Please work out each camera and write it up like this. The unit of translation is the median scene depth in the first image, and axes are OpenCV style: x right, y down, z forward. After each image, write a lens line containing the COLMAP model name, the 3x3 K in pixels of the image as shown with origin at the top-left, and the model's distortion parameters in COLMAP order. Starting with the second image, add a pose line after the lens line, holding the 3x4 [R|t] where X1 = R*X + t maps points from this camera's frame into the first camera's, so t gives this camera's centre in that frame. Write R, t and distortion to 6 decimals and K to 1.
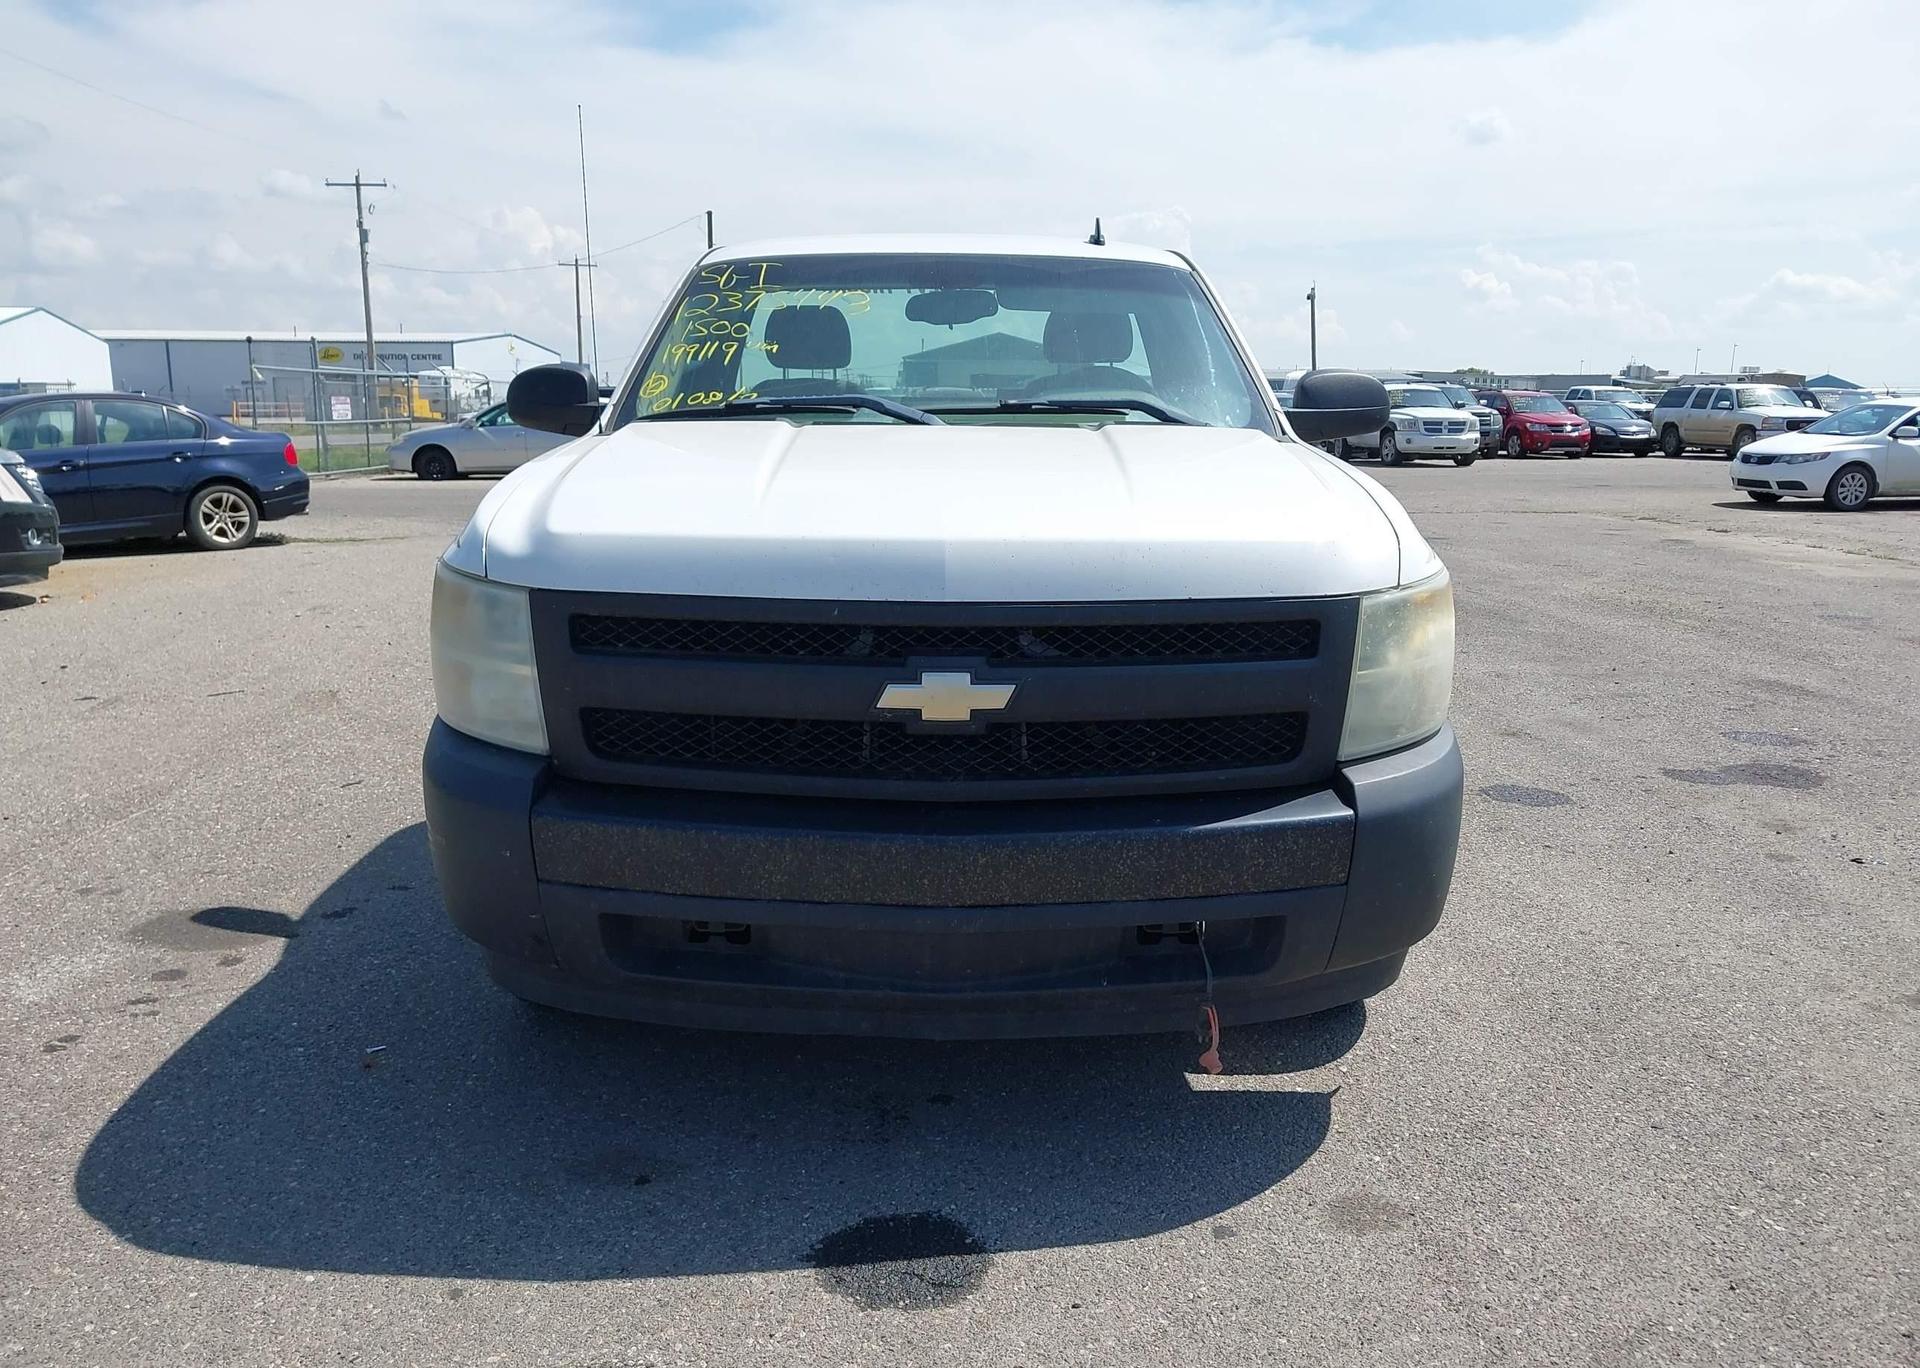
lens RADIAL K [[1568.0, 0, 960.0], [0, 1568.0, 684.0], [0, 0, 1]] dist [-0.000458, -0.004685]
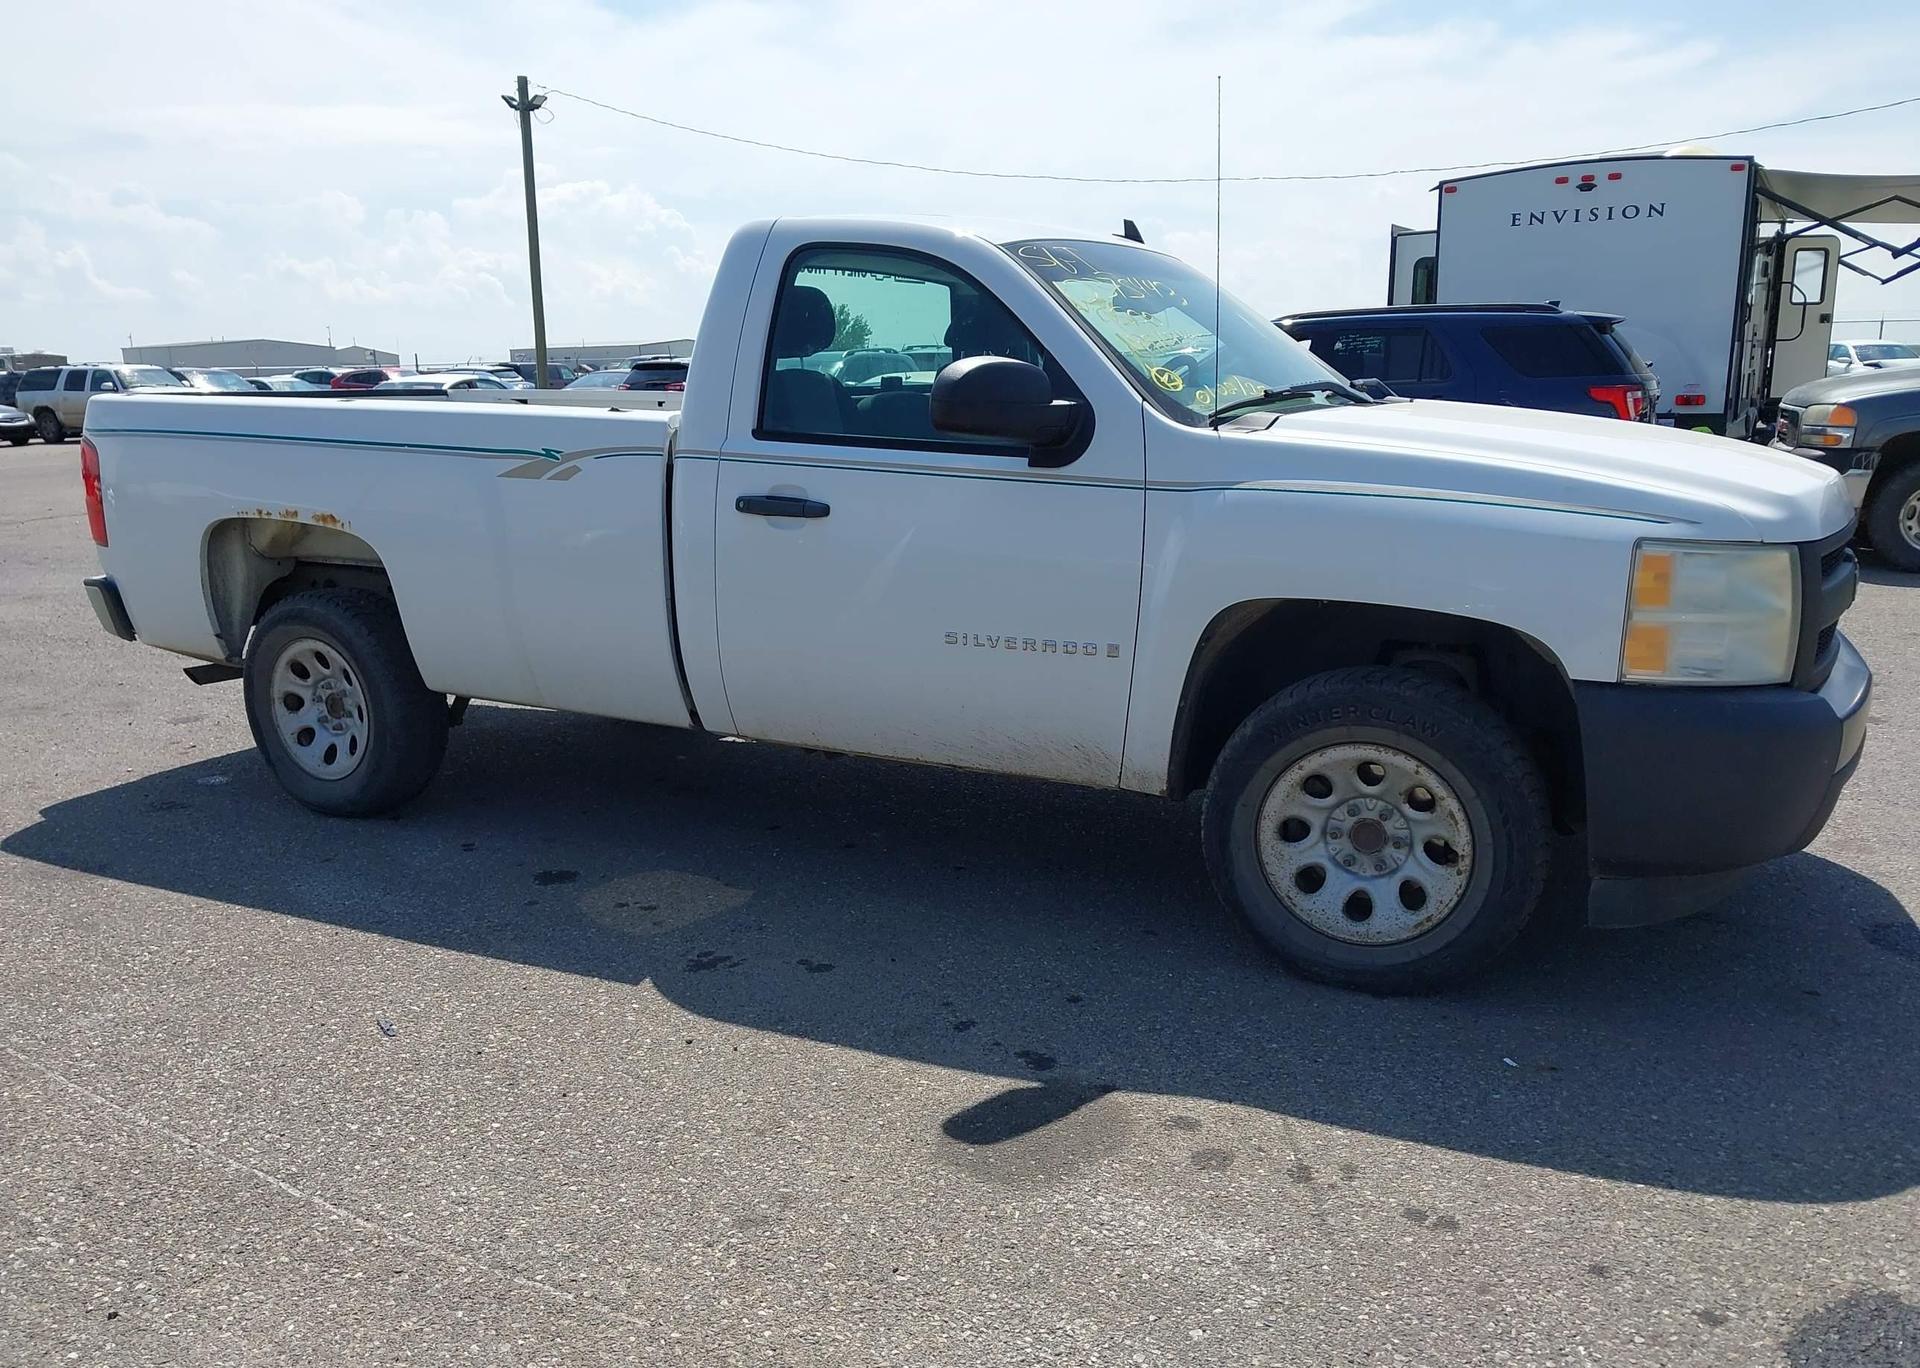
lens RADIAL K [[1532.5, 0, 967.9], [0, 1532.5, 712.4], [0, 0, 1]] dist [0.032903, -0.055693]
pose [[0.460873, -0.206589, 0.863086, -0.128629], [0.177700, 0.974315, 0.138324, -0.016779], [-0.869494, 0.089621, 0.485746, 0.079957]]
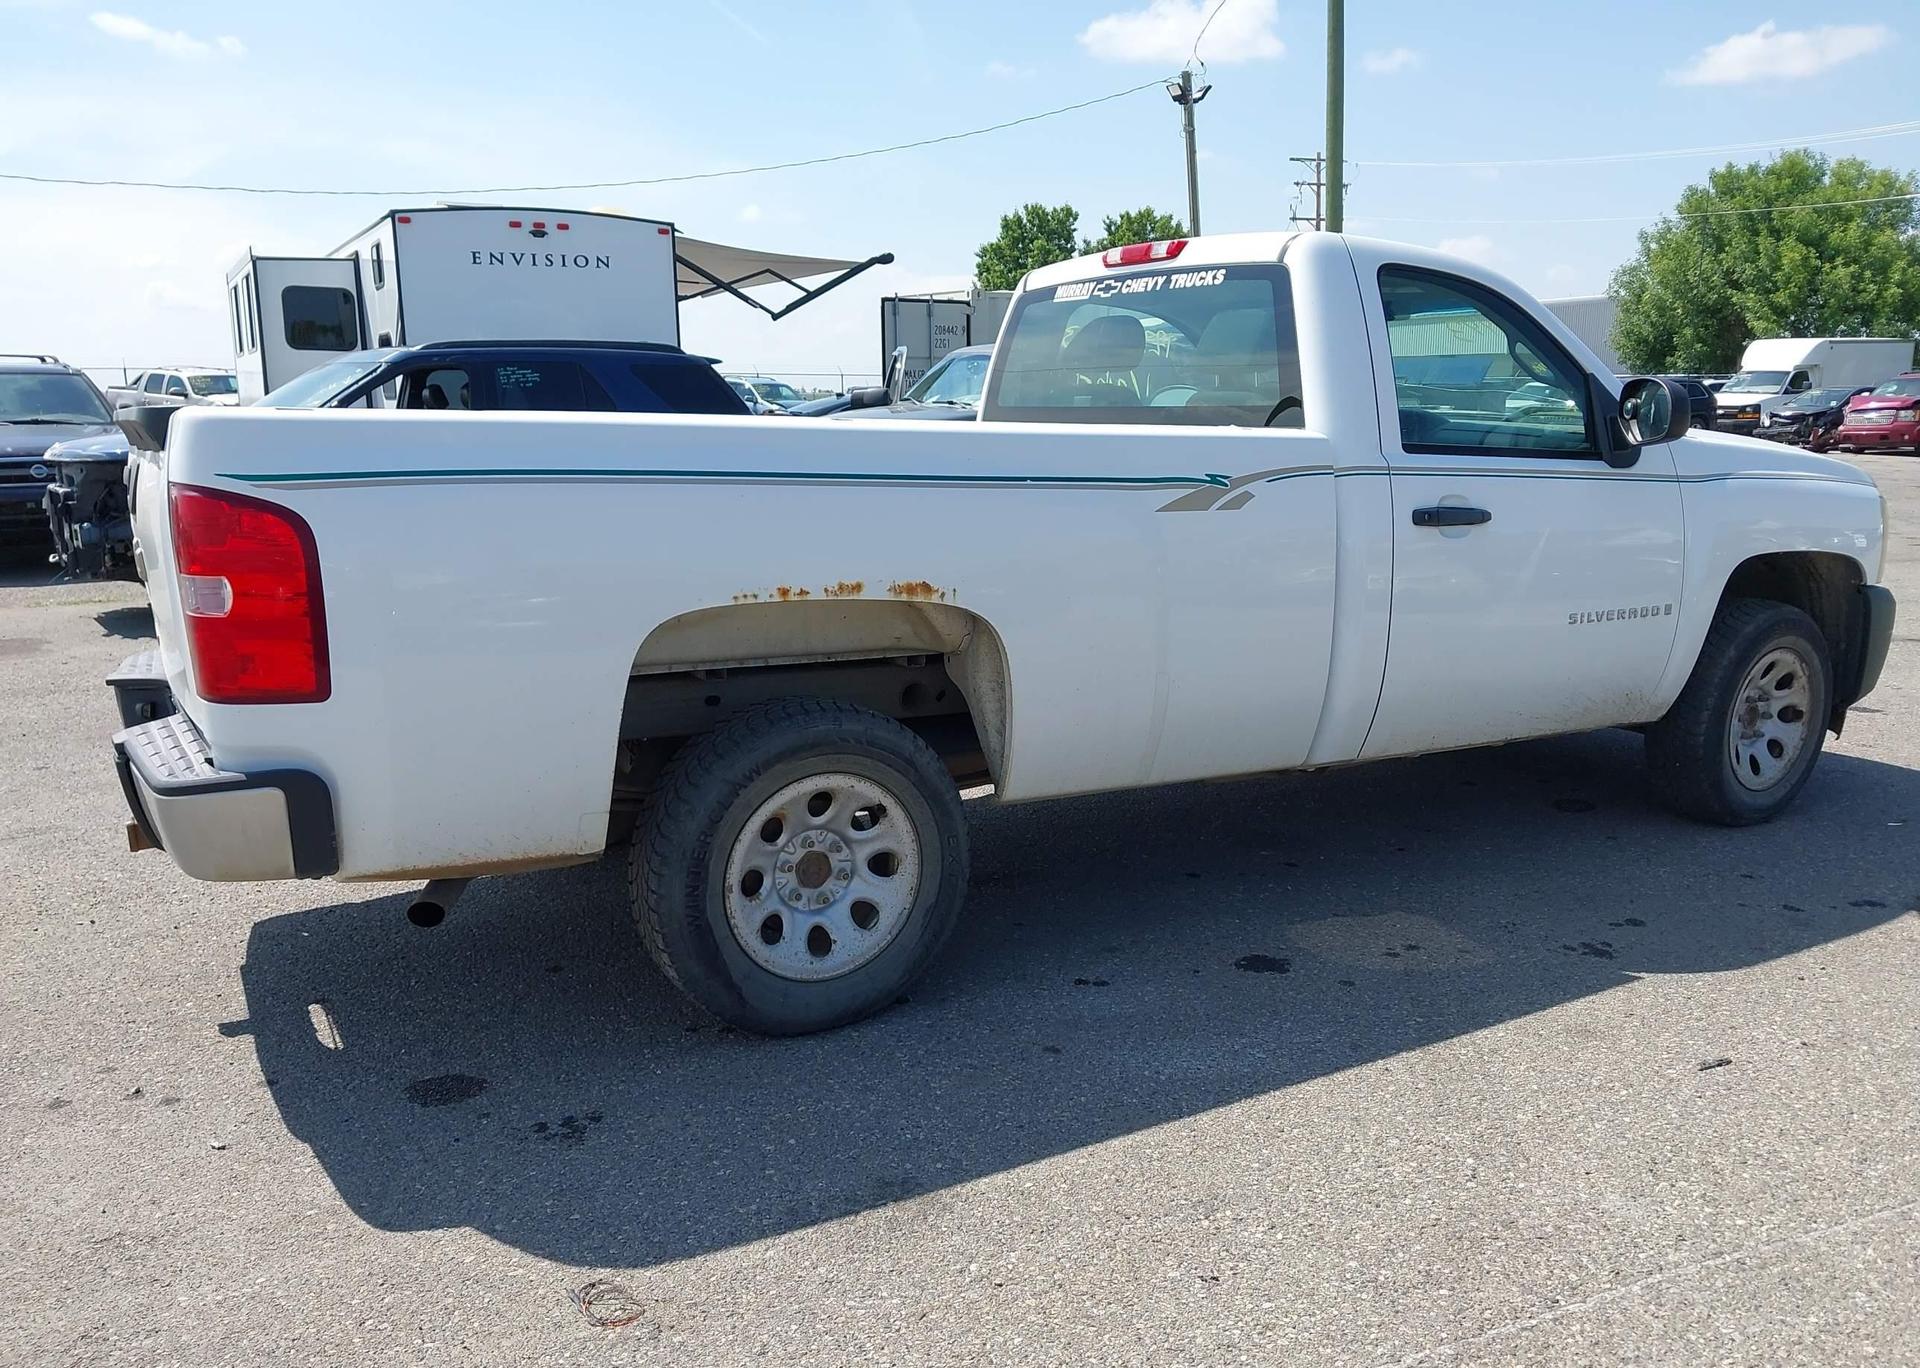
lens RADIAL K [[1529.1, 0, 973.6], [0, 1529.1, 696.9], [0, 0, 1]] dist [0.077454, -0.117171]
pose [[-0.508556, -0.168505, 0.844380, -0.116523], [0.154482, 0.946894, 0.282004, -0.045434], [-0.847058, 0.273856, -0.455518, 0.240587]]
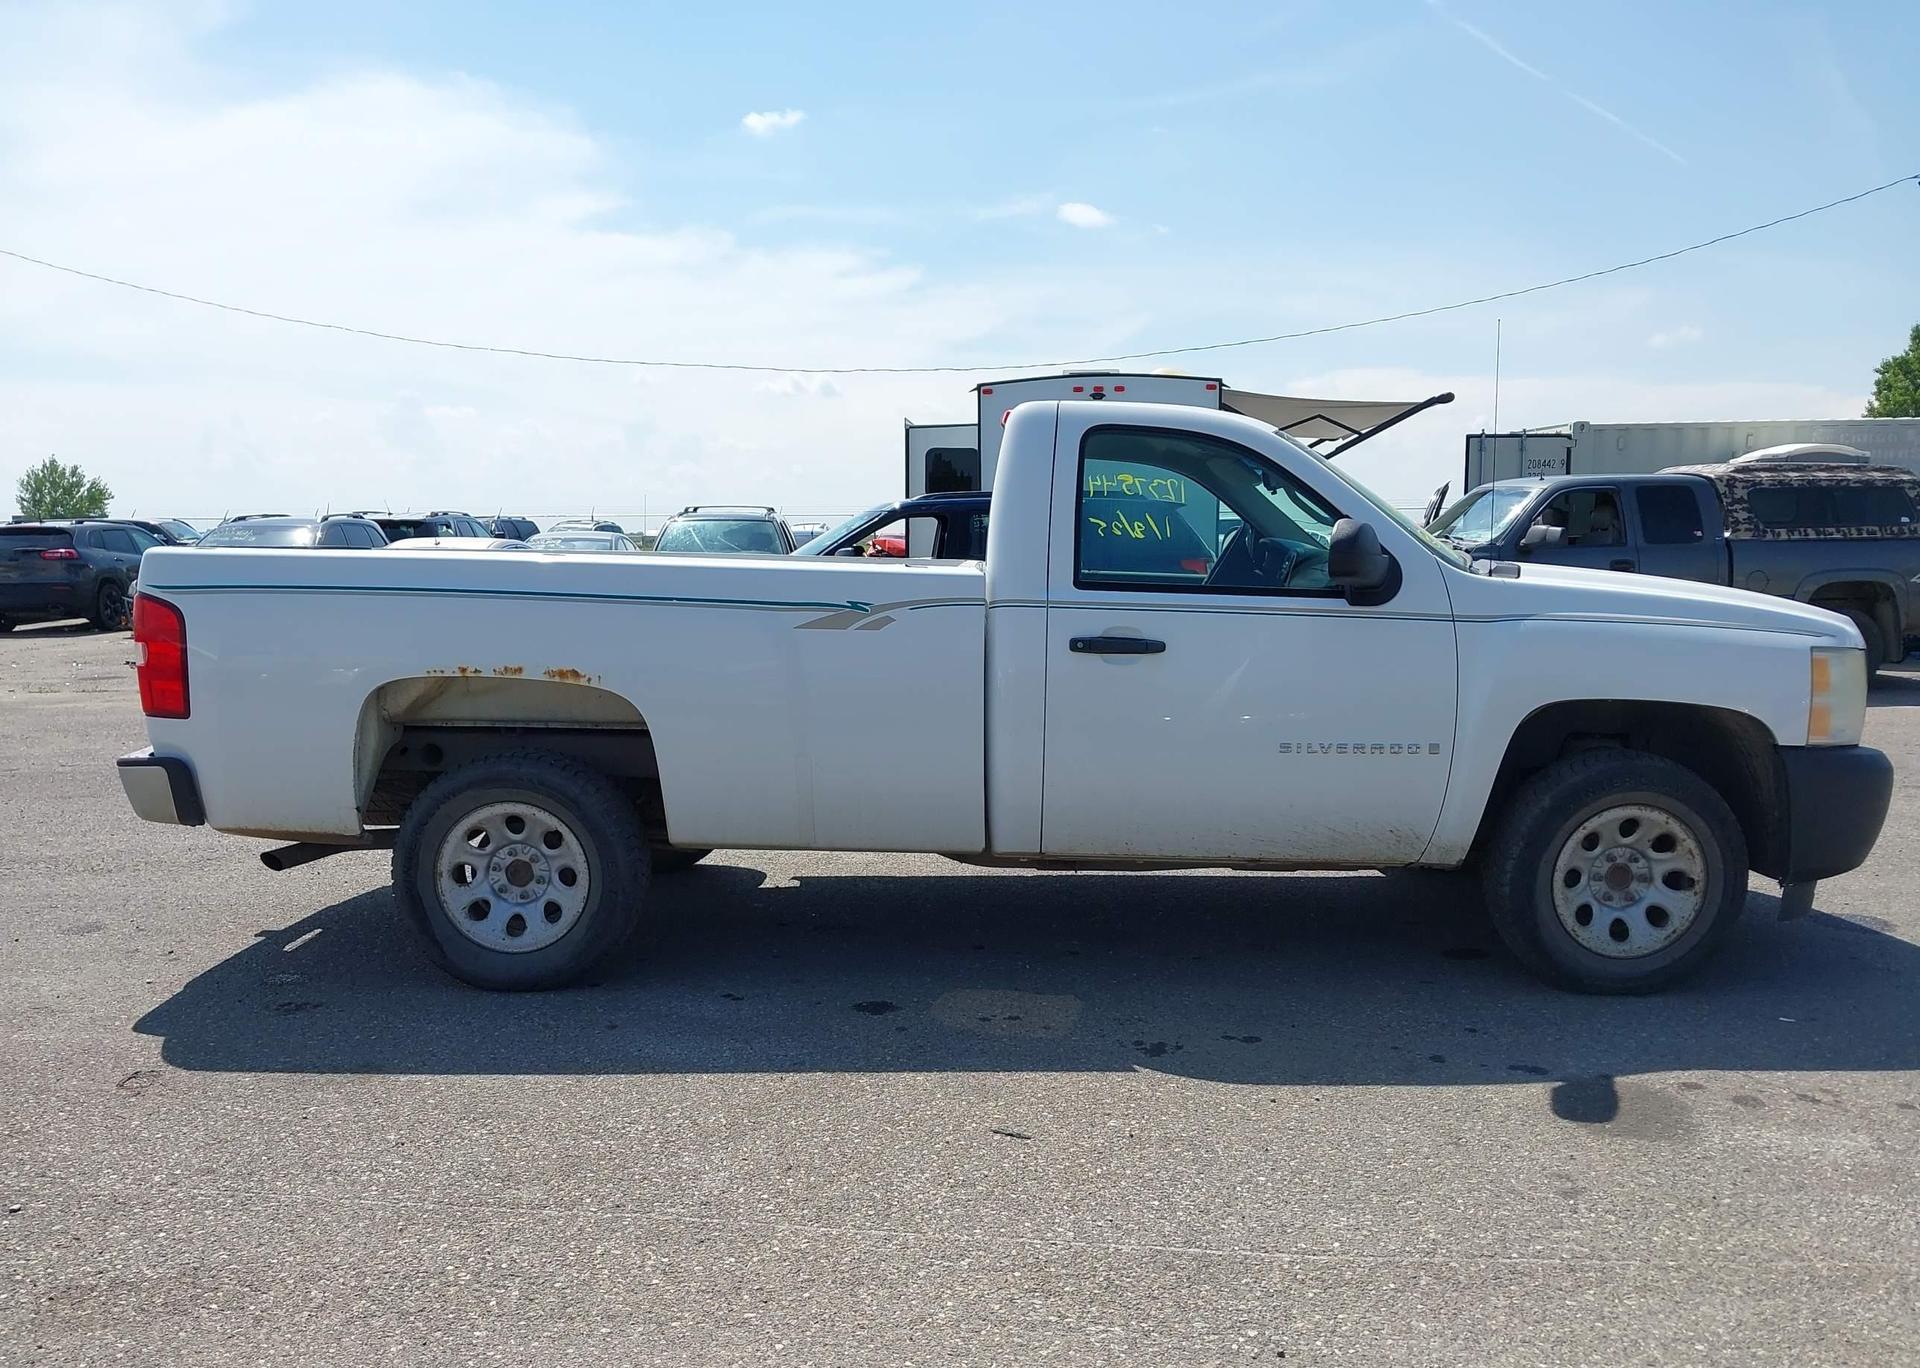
lens RADIAL K [[1529.1, 0, 973.6], [0, 1529.1, 696.9], [0, 0, 1]] dist [0.077454, -0.117171]
pose [[0.015044, -0.109072, 0.993920, -0.165936], [0.184119, 0.977337, 0.104465, -0.030570], [-0.982789, 0.181428, 0.034786, 0.157417]]
